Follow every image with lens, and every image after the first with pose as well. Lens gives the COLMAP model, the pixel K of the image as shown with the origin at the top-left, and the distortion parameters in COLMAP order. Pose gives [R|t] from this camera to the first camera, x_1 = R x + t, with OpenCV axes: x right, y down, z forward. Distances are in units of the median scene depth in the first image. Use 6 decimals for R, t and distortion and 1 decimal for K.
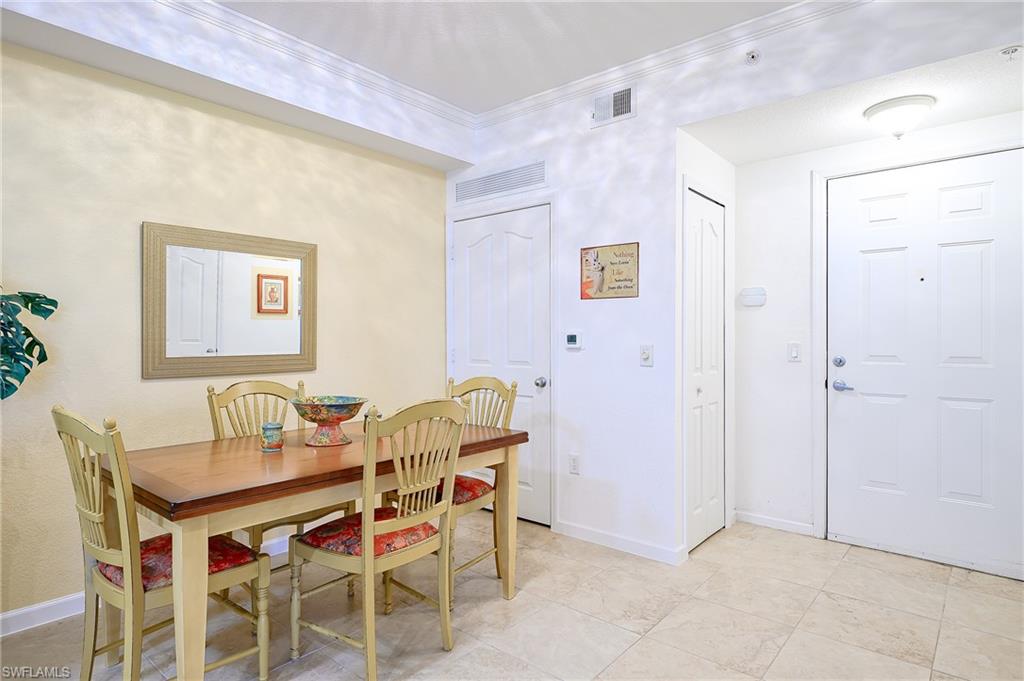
lens RADIAL K [[559.3, 0, 515.5], [0, 559.3, 337.6], [0, 0, 1]] dist [0.001543, 0.000562]
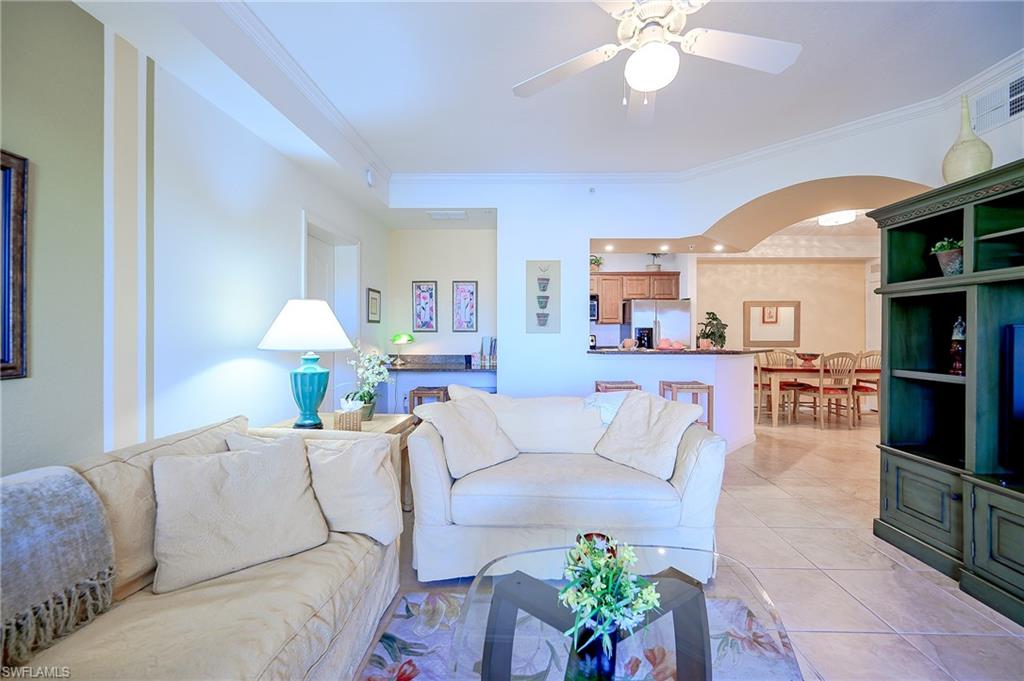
lens RADIAL K [[413.8, 0, 514.8], [0, 413.8, 333.2], [0, 0, 1]] dist [0.001504, 0.000854]
pose [[0.615632, 0.002220, -0.788031, 0.457719], [-0.004610, 0.999989, -0.000784, -0.000245], [0.788020, 0.004116, 0.615636, -1.616990]]
